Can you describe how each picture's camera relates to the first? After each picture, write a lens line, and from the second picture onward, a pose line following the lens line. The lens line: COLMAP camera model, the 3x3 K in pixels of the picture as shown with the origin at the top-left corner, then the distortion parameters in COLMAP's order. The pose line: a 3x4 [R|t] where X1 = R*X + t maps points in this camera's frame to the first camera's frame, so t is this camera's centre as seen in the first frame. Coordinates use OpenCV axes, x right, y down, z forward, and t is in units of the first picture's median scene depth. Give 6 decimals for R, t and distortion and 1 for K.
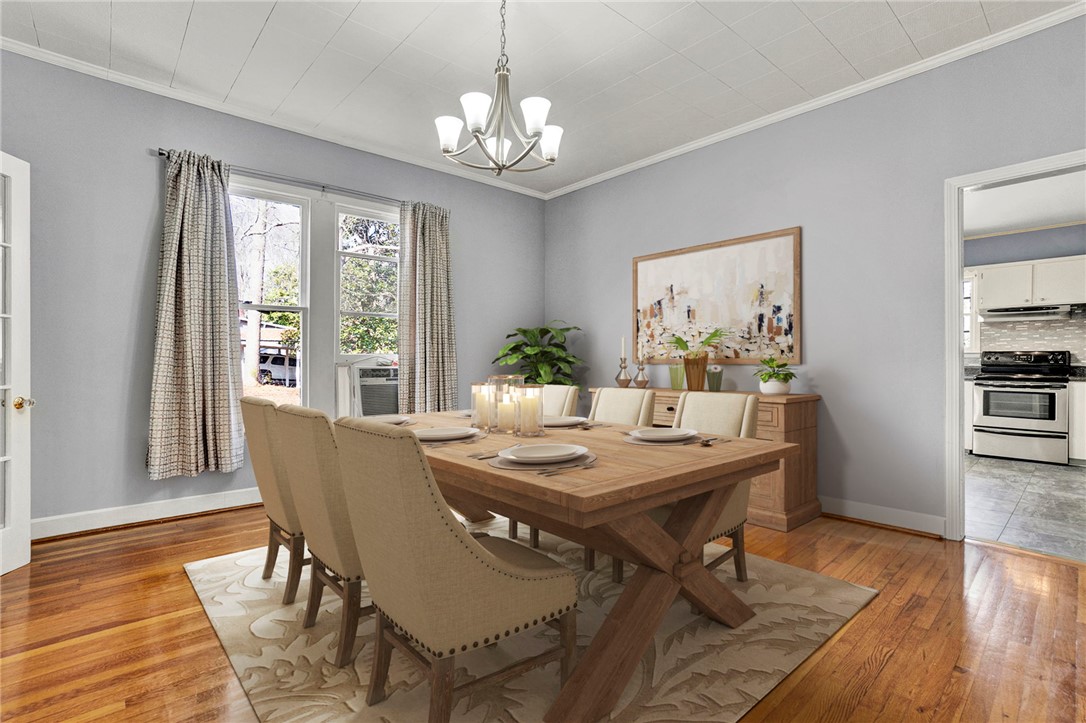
lens RADIAL K [[501.0, 0, 550.1], [0, 501.0, 358.8], [0, 0, 1]] dist [-0.044679, 0.015834]
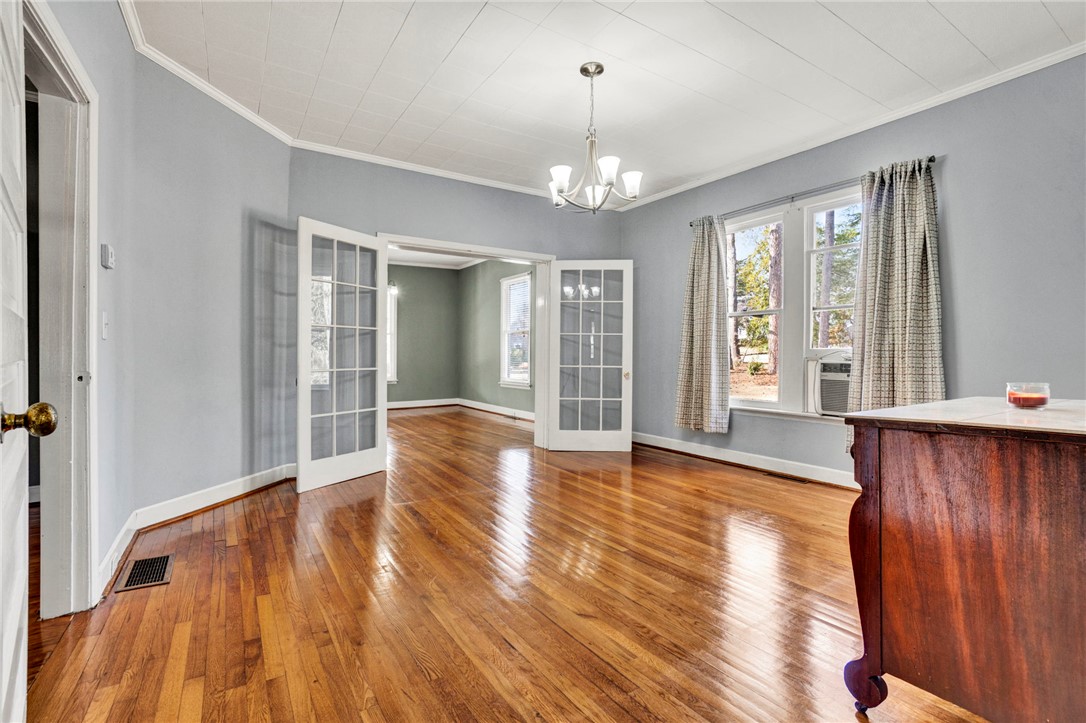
lens RADIAL K [[501.0, 0, 550.1], [0, 501.0, 358.8], [0, 0, 1]] dist [-0.044679, 0.015834]
pose [[-0.156687, 0.004069, -0.987640, 0.952491], [-0.000481, 0.999991, 0.004196, 0.009920], [0.987648, 0.001133, -0.156683, 0.851072]]
